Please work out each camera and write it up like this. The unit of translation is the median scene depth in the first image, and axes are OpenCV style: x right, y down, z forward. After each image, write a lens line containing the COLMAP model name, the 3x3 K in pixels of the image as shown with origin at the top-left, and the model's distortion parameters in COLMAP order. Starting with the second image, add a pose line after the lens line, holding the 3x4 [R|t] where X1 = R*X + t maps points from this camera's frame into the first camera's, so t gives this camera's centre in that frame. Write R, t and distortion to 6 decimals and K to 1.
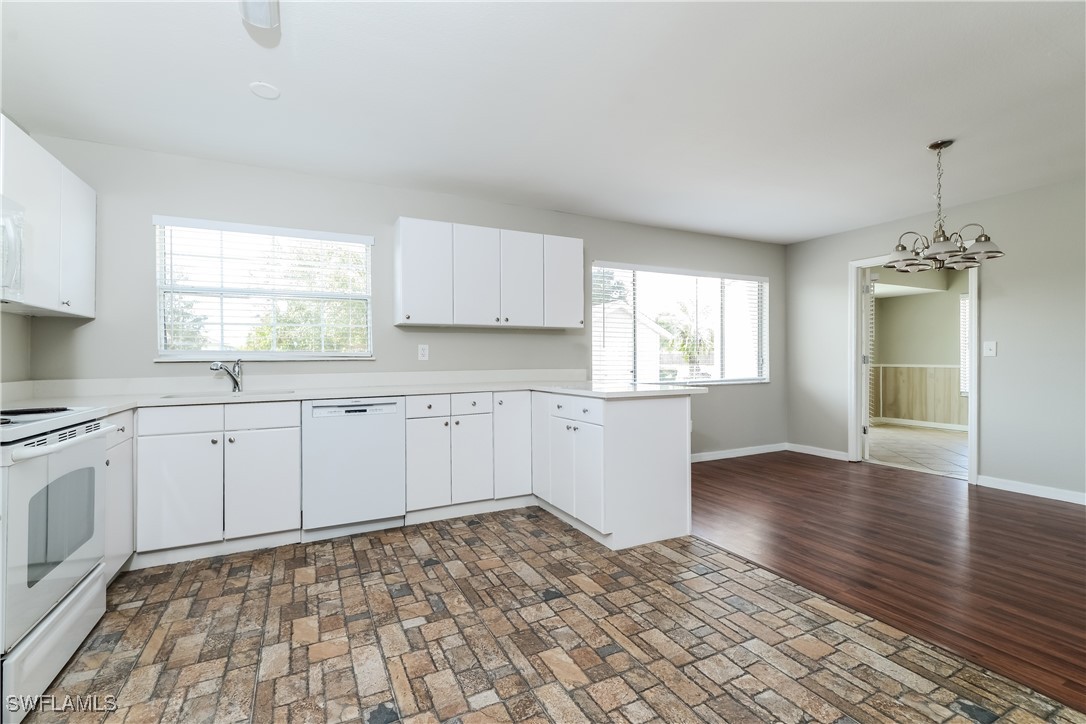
lens RADIAL K [[462.4, 0, 537.7], [0, 462.4, 357.8], [0, 0, 1]] dist [0.011922, -0.007787]
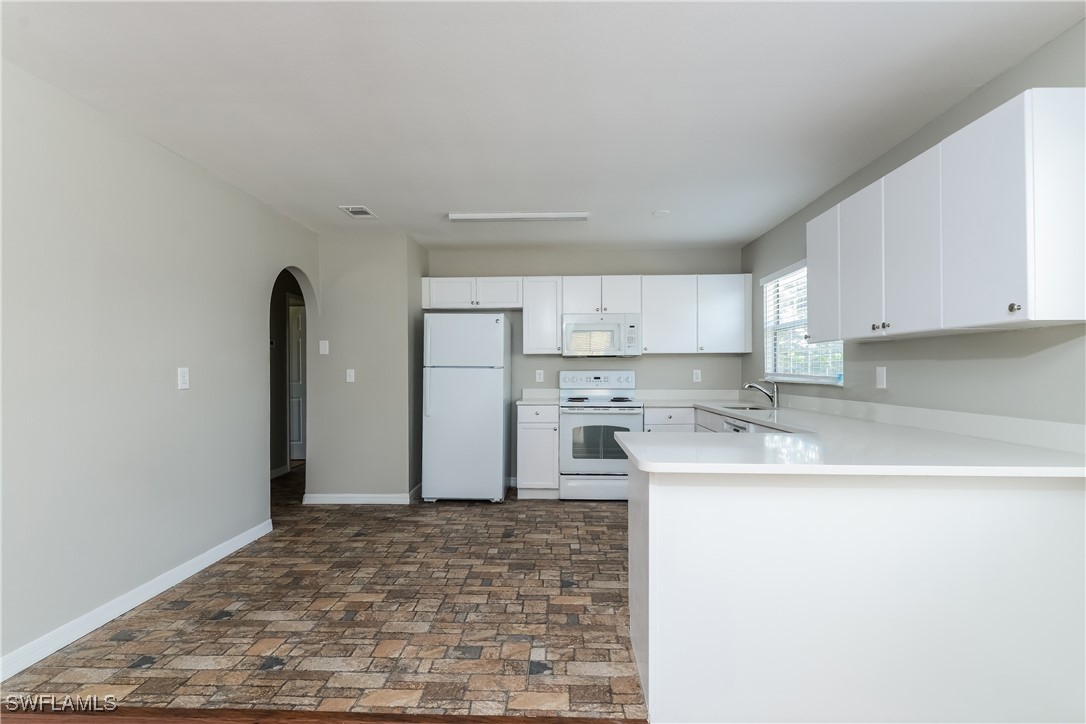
lens RADIAL K [[538.3, 0, 543.0], [0, 538.3, 362.0], [0, 0, 1]] dist [0.003455, -0.000055]
pose [[-0.486766, -0.002477, -0.873529, 1.172148], [0.005991, 0.999963, -0.006174, -0.053674], [0.873512, -0.008238, -0.486733, 1.484446]]
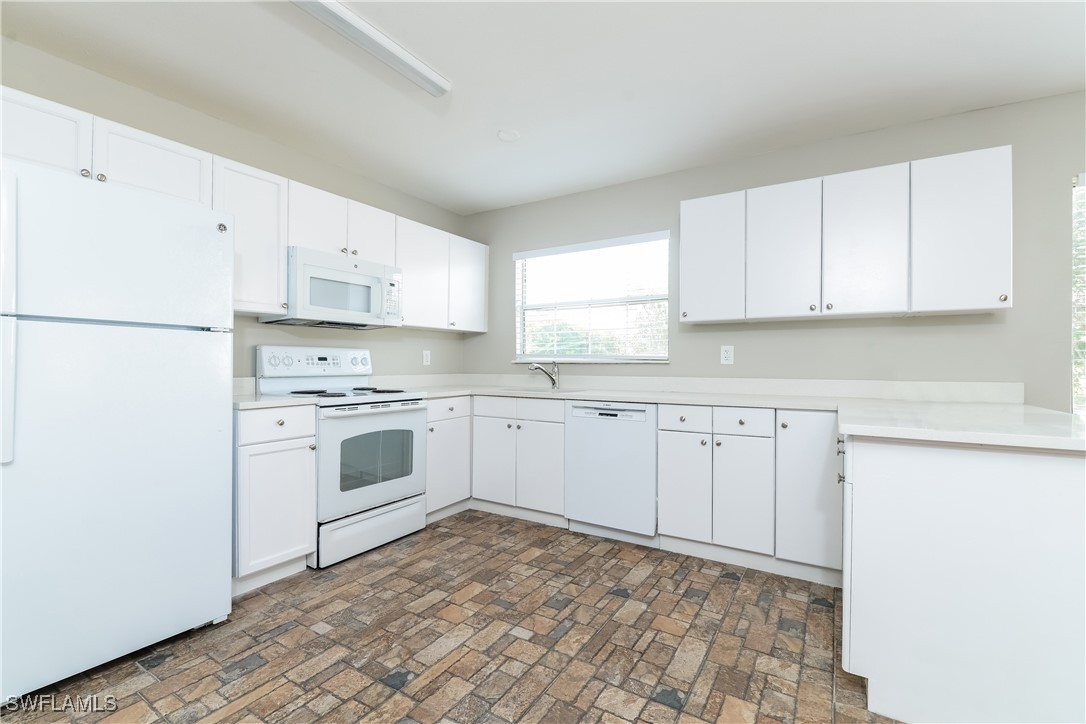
lens RADIAL K [[483.4, 0, 543.0], [0, 483.4, 362.0], [0, 0, 1]] dist [-0.007808, -0.000710]
pose [[0.525244, 0.008429, -0.850910, 0.496122], [-0.007702, 0.999957, 0.005151, -0.001728], [0.850917, 0.003848, 0.525286, 0.410954]]
